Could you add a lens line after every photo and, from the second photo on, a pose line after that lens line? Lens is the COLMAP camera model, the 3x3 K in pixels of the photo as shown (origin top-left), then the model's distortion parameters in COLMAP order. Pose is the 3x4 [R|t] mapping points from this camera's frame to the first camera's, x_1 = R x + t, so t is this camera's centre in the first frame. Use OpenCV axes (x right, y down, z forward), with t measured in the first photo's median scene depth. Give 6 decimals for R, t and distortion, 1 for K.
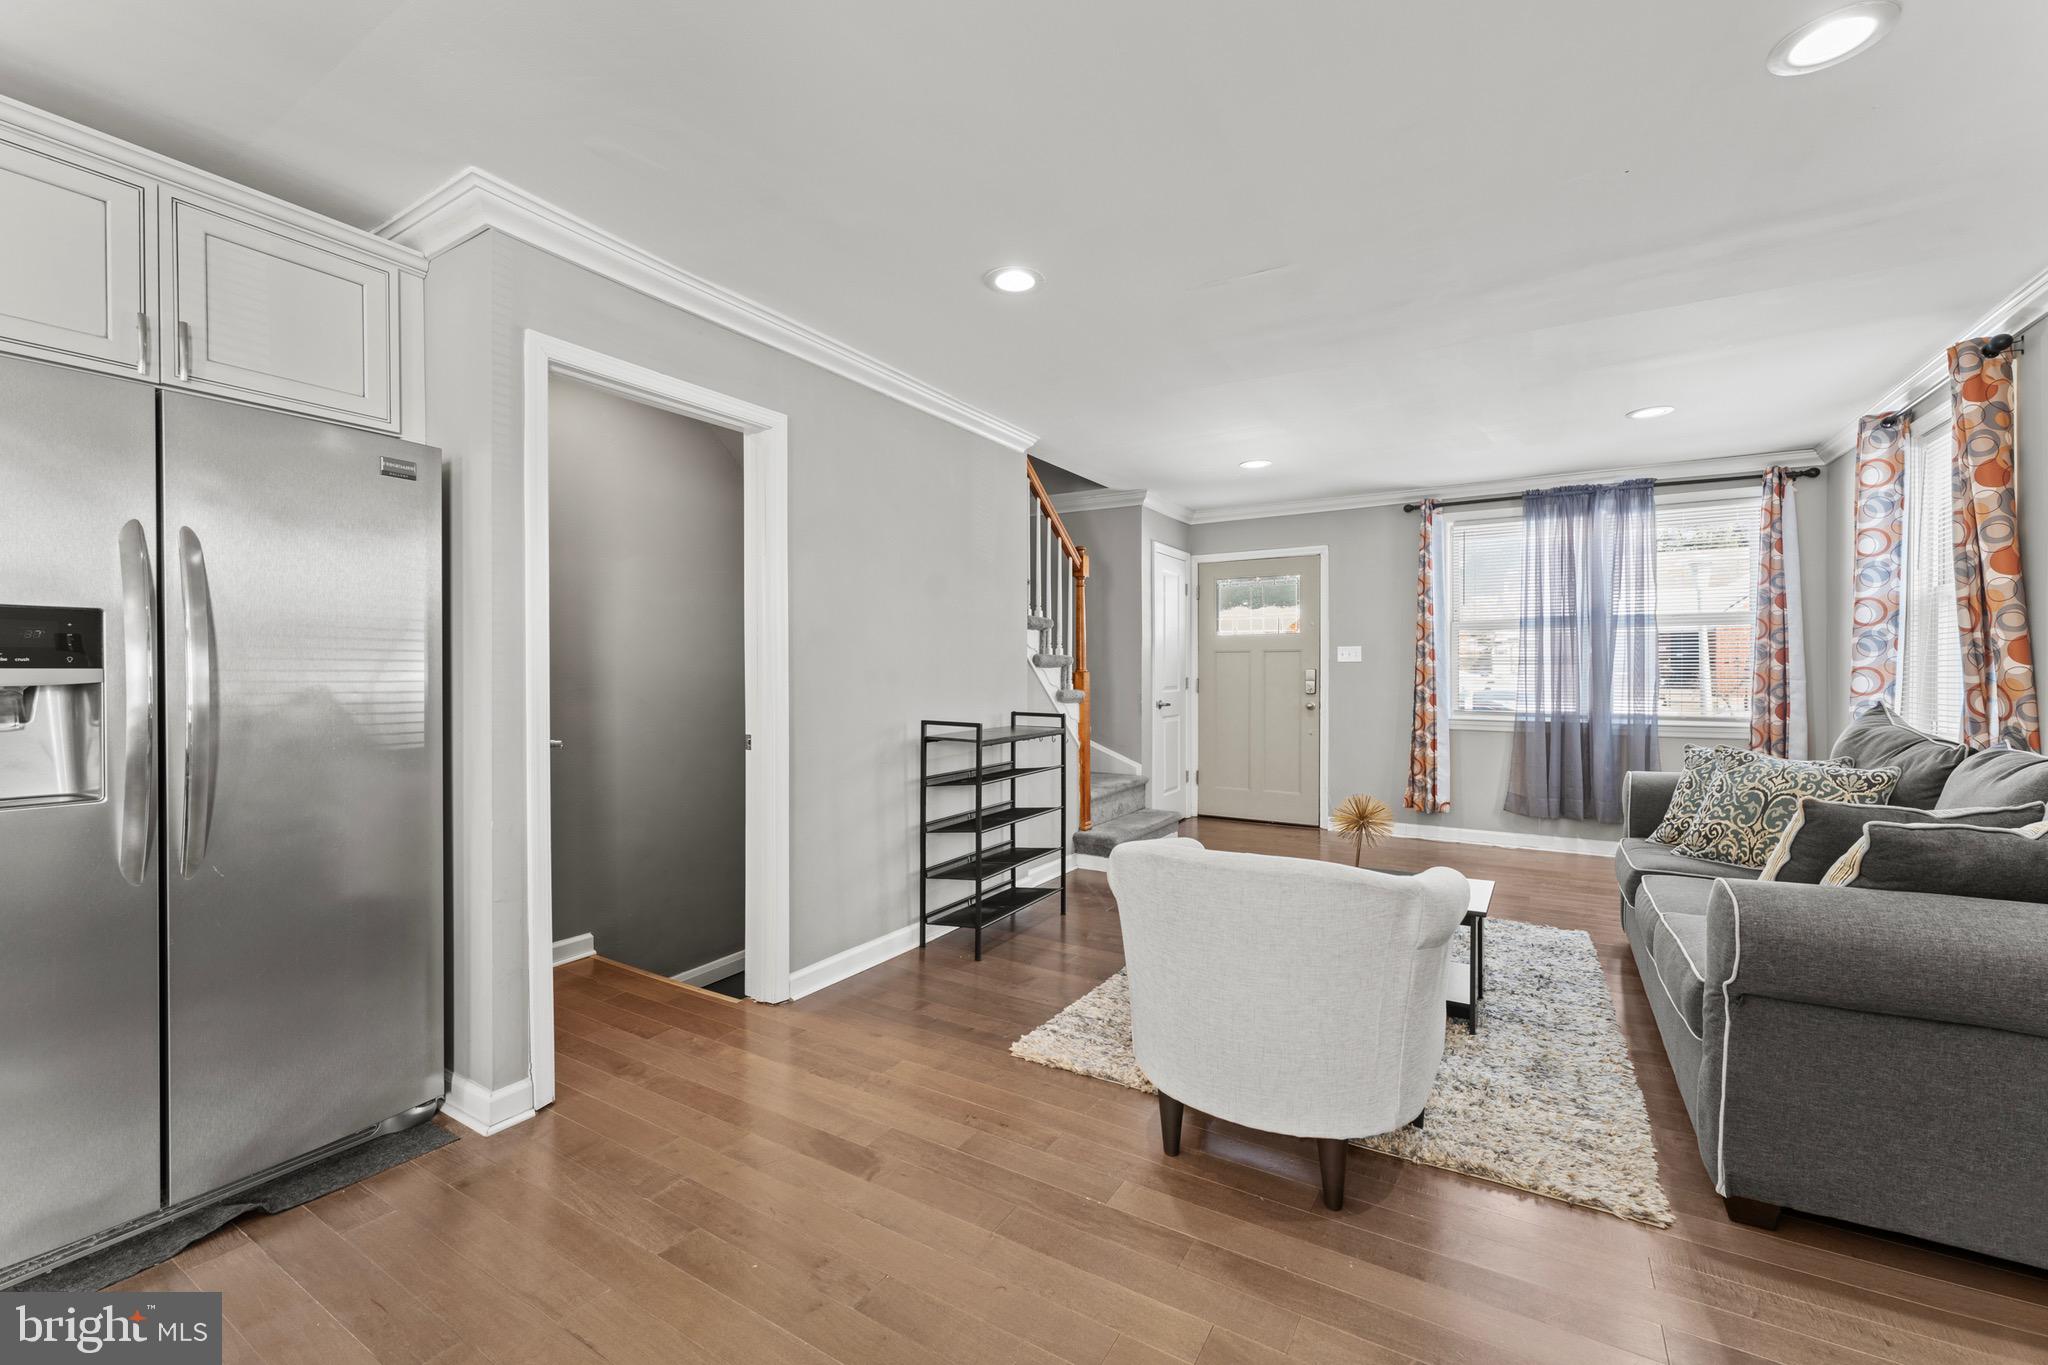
lens RADIAL K [[810.8, 0, 1024.0], [0, 810.8, 682.5], [0, 0, 1]] dist [0.000867, -0.000091]
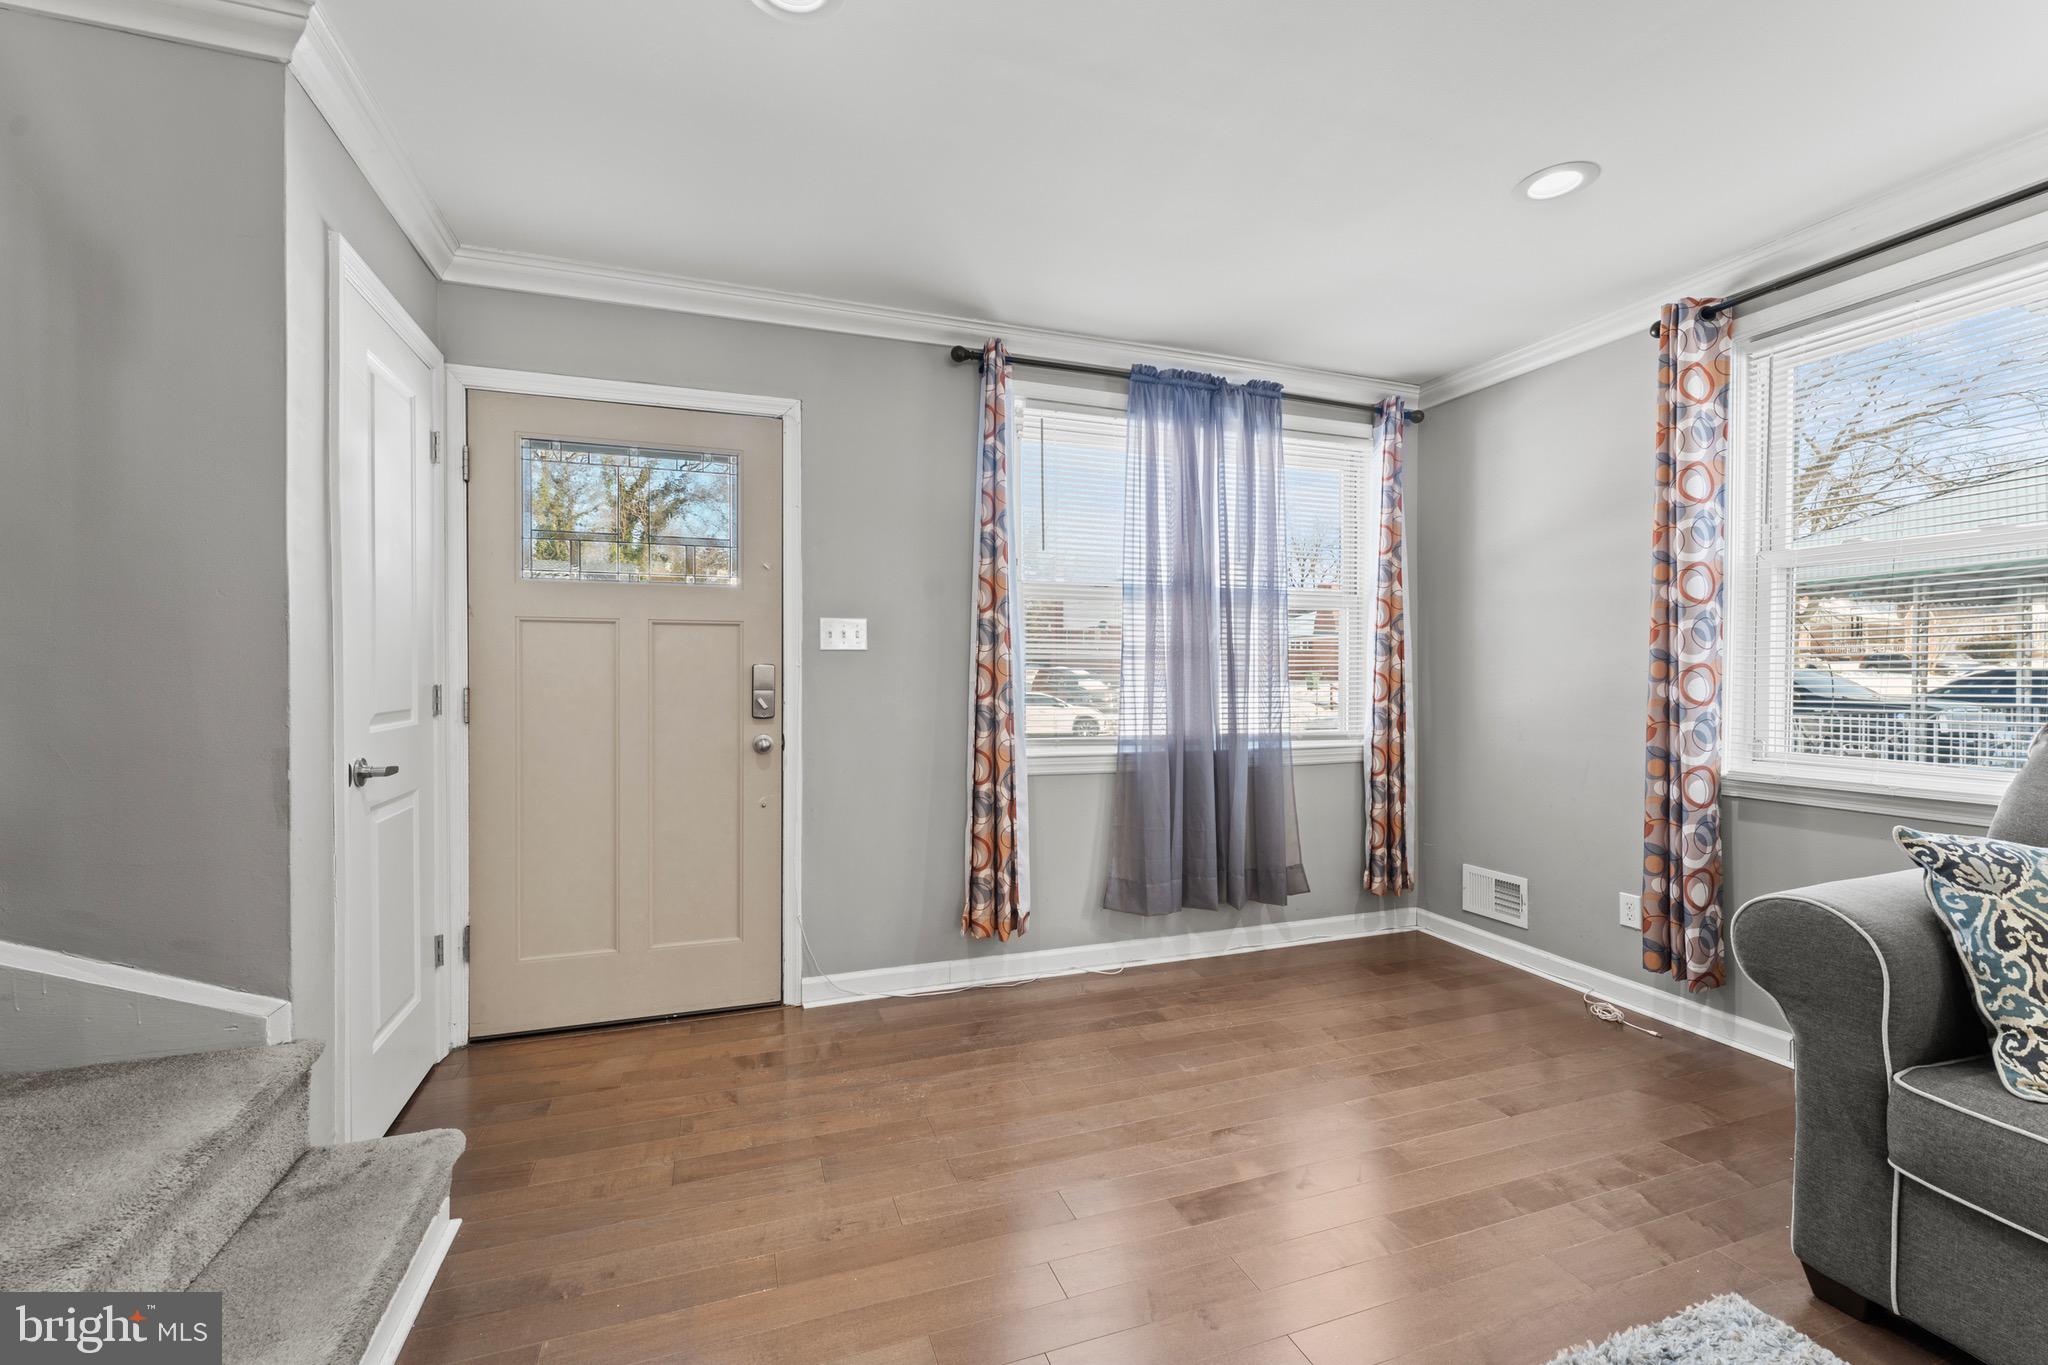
lens RADIAL K [[844.6, 0, 1024.0], [0, 844.6, 682.5], [0, 0, 1]] dist [0.002296, 0.000054]
pose [[0.626120, -0.008146, 0.779684, 0.083890], [0.010196, 0.999945, 0.002258, -0.006899], [-0.779660, 0.006536, 0.626169, 0.677675]]
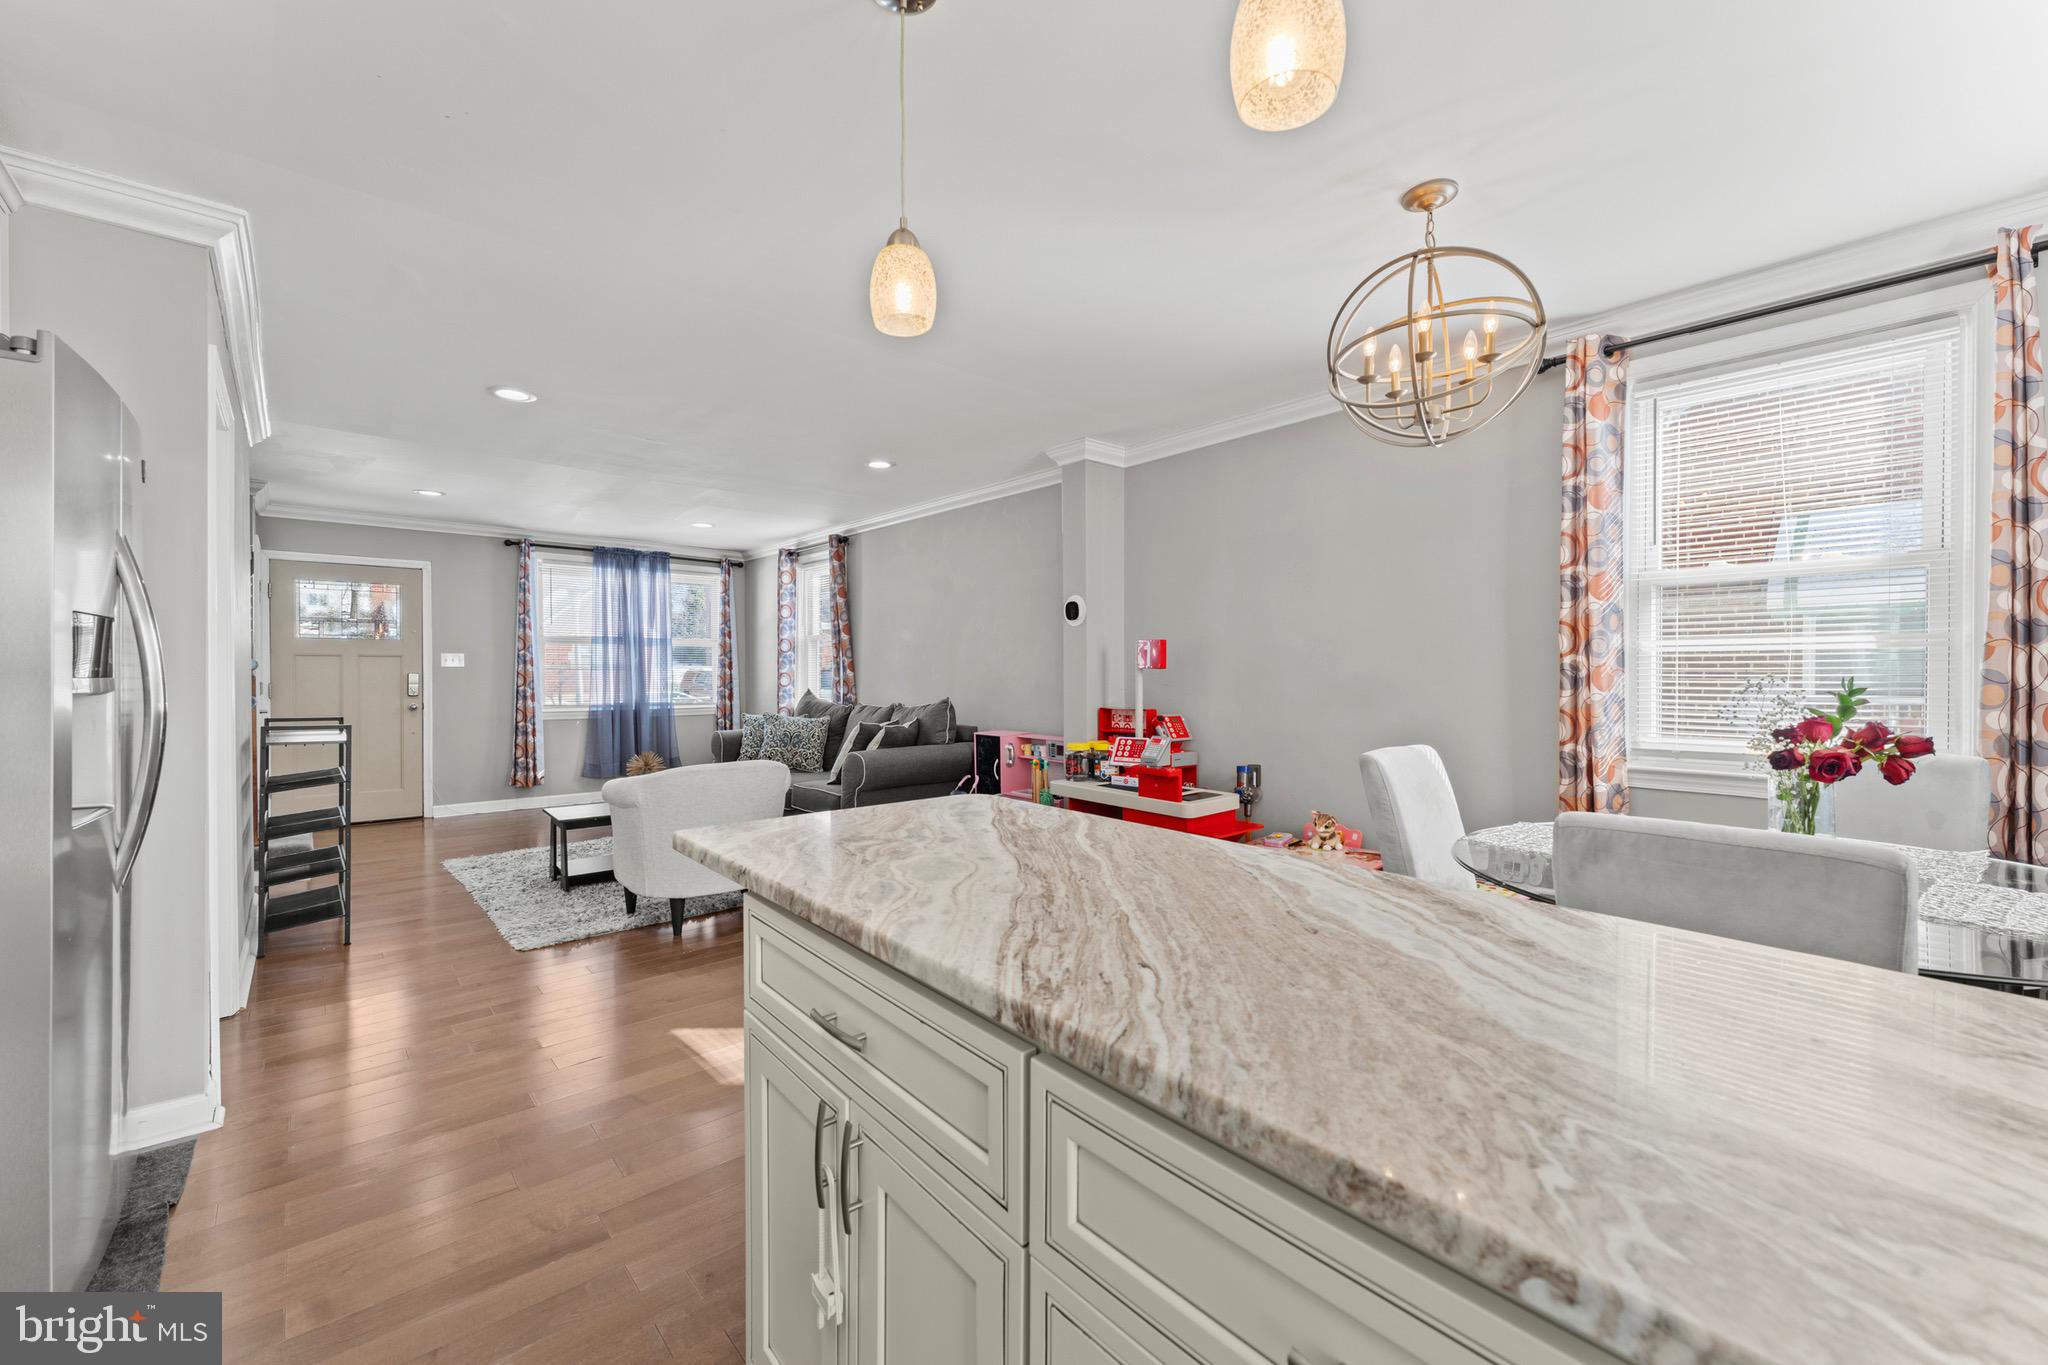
lens RADIAL K [[827.7, 0, 981.1], [0, 827.7, 679.1], [0, 0, 1]] dist [0.001581, 0.000364]
pose [[0.339754, -0.007560, 0.940484, -0.503233], [0.013127, 0.999908, 0.003296, -0.002536], [-0.940423, 0.011226, 0.339822, -0.110943]]
